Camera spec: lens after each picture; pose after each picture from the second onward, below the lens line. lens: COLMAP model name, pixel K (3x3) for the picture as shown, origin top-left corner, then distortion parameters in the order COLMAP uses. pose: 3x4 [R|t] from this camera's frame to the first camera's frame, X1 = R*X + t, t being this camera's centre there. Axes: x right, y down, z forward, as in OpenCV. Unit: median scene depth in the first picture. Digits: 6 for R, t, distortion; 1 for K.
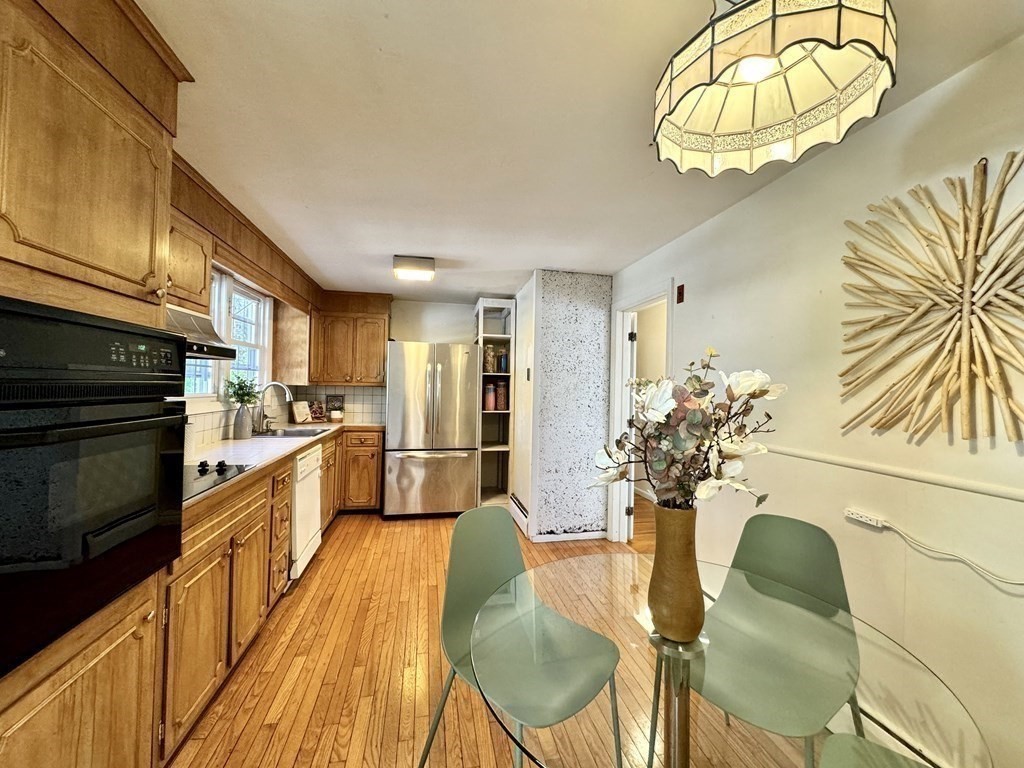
lens RADIAL K [[407.7, 0, 512.0], [0, 407.7, 384.0], [0, 0, 1]] dist [-0.001280, -0.000079]
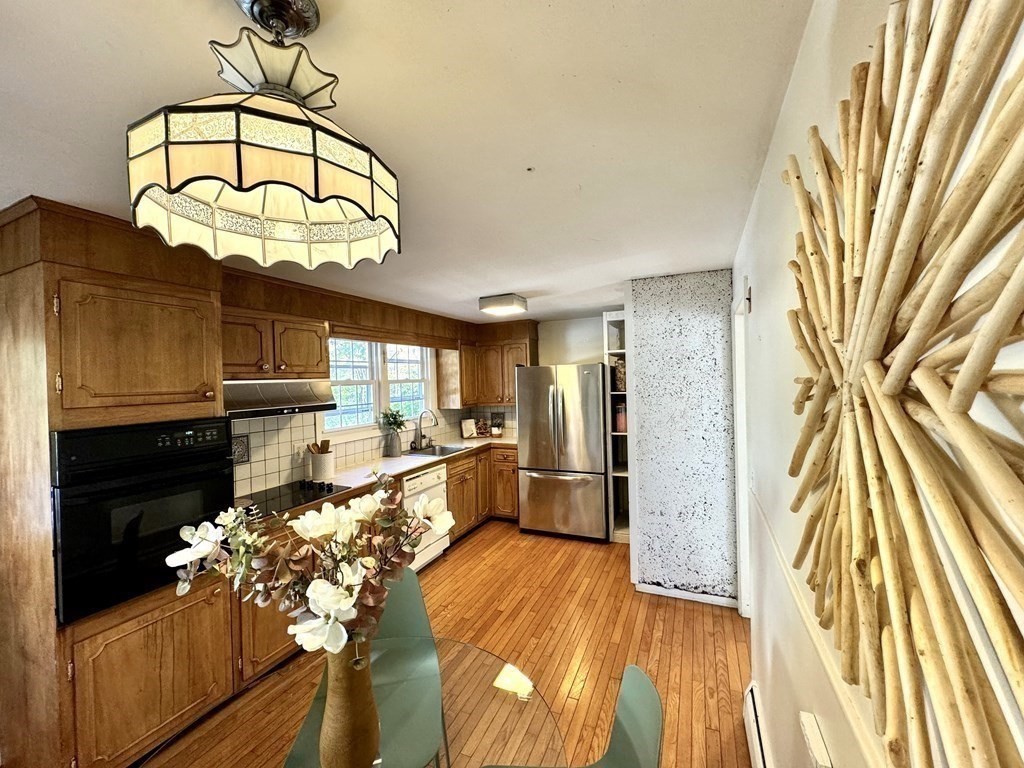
lens RADIAL K [[407.7, 0, 512.0], [0, 407.7, 384.0], [0, 0, 1]] dist [-0.001280, -0.000079]
pose [[0.805471, -0.037089, -0.591473, 0.360901], [0.048625, 0.998811, 0.003587, -0.072151], [0.590637, -0.031649, 0.806317, 0.136854]]
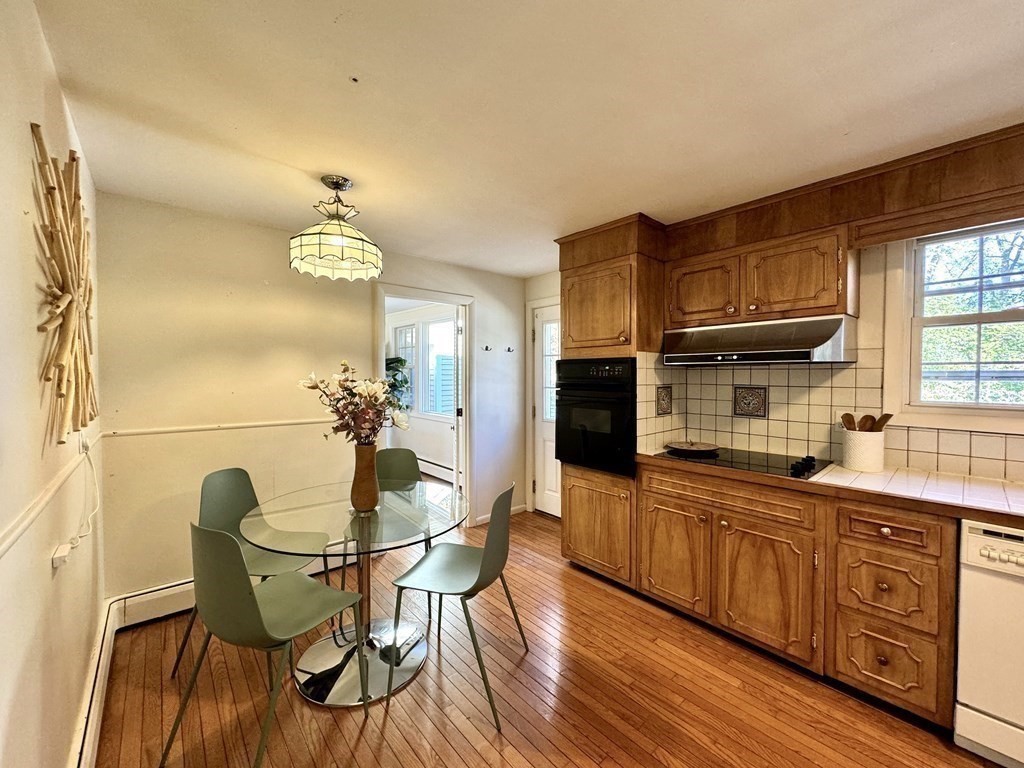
lens RADIAL K [[407.7, 0, 512.0], [0, 407.7, 384.0], [0, 0, 1]] dist [-0.001280, -0.000079]
pose [[-0.871736, -0.009261, -0.489888, 0.212034], [-0.015457, 0.999844, 0.008603, -0.002791], [0.489732, 0.015072, -0.871743, 0.852292]]
